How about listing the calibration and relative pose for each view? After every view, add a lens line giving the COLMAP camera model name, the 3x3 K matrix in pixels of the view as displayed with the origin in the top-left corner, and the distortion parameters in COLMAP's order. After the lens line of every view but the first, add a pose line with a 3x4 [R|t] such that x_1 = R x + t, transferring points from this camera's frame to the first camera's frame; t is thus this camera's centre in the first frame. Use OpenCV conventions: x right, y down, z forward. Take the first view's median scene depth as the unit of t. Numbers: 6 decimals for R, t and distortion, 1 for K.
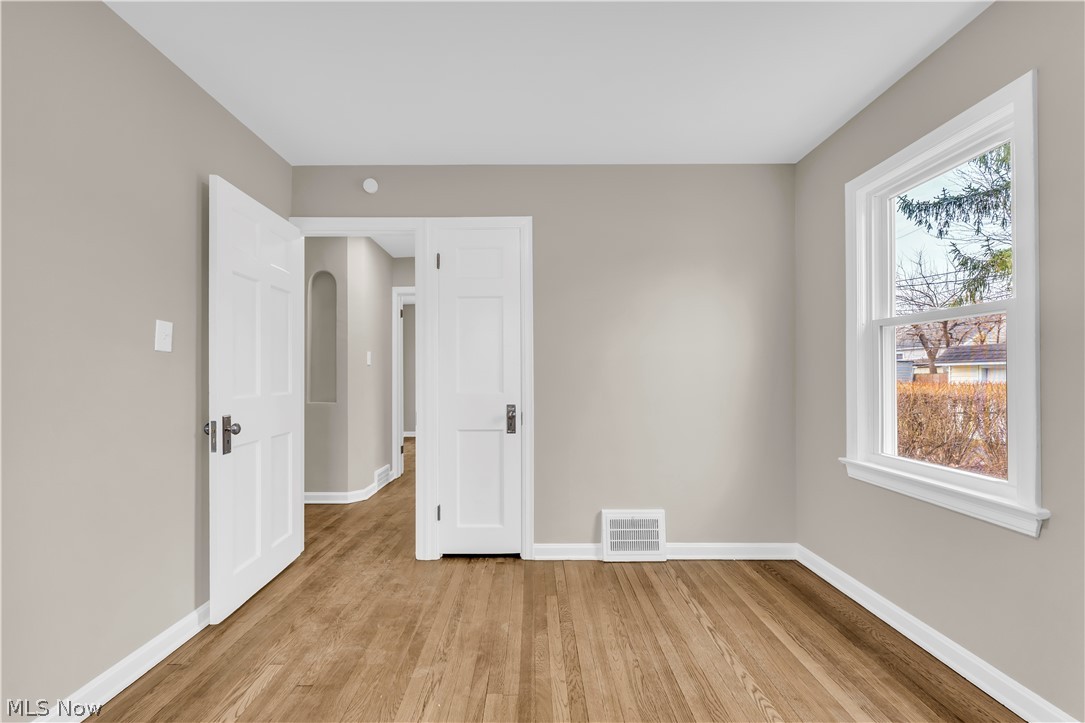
lens RADIAL K [[444.0, 0, 538.5], [0, 444.0, 369.5], [0, 0, 1]] dist [-0.001295, -0.000317]
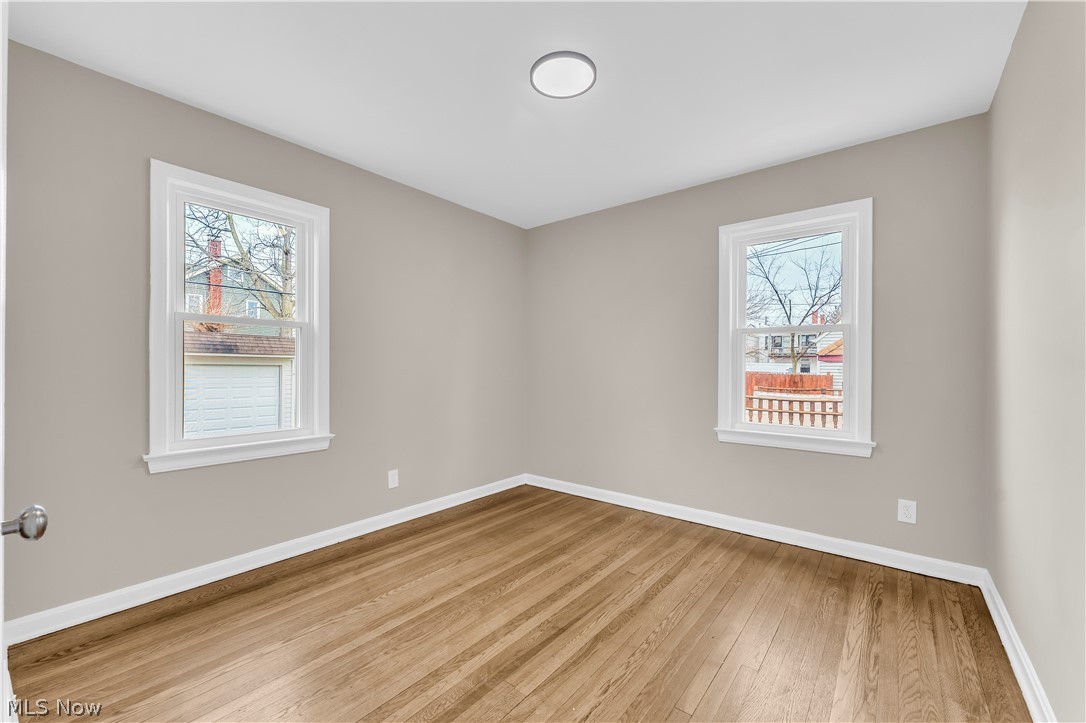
lens RADIAL K [[442.7, 0, 538.4], [0, 442.7, 369.2], [0, 0, 1]] dist [-0.000087, 0.000042]
pose [[-0.773283, -0.005524, 0.634037, -0.714573], [-0.011404, 0.999921, -0.005196, 0.026095], [-0.633959, -0.011249, -0.773285, 1.672838]]
